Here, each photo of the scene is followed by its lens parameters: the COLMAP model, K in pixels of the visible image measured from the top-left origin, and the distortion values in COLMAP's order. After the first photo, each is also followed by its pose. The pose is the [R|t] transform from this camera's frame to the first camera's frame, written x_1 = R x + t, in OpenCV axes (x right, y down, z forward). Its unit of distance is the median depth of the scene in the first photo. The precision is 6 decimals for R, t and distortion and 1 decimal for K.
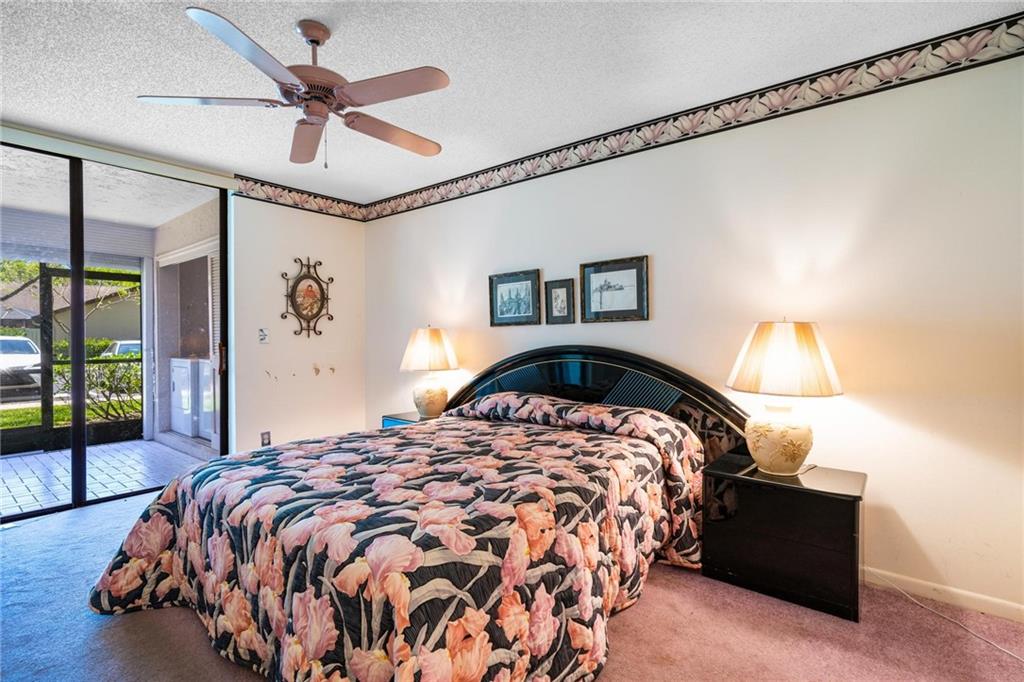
lens RADIAL K [[481.3, 0, 512.0], [0, 481.3, 341.0], [0, 0, 1]] dist [0.002122, 0.000389]
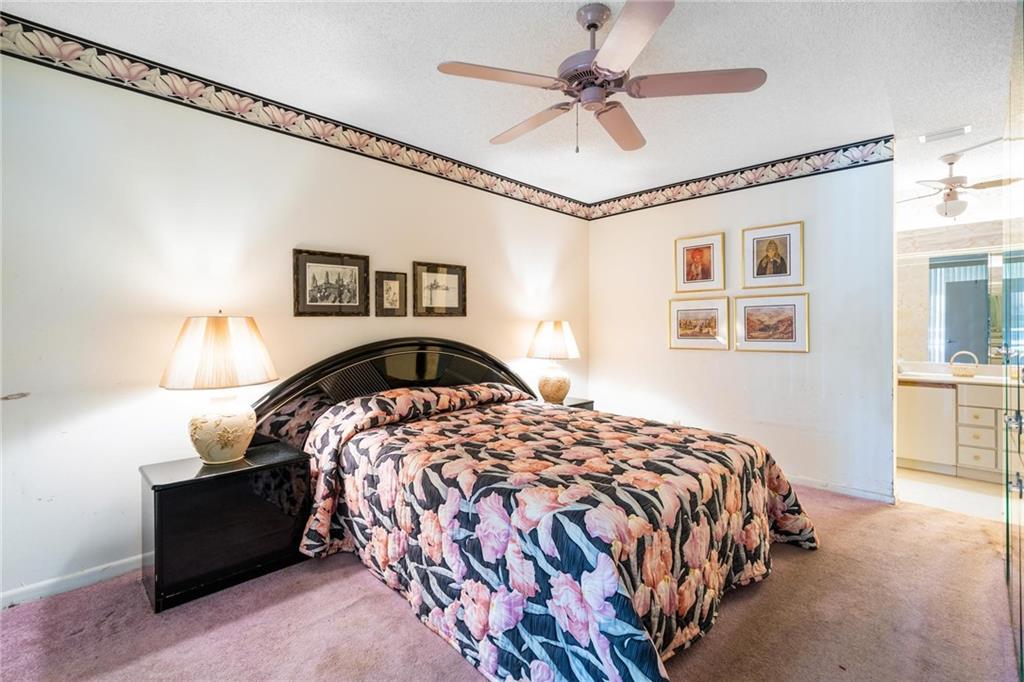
lens RADIAL K [[464.9, 0, 515.9], [0, 464.9, 326.1], [0, 0, 1]] dist [-0.002438, -0.000267]
pose [[0.033521, 0.001775, 0.999436, -0.886263], [0.015983, 0.999870, -0.002312, -0.010140], [-0.999310, 0.016052, 0.033488, 0.752256]]
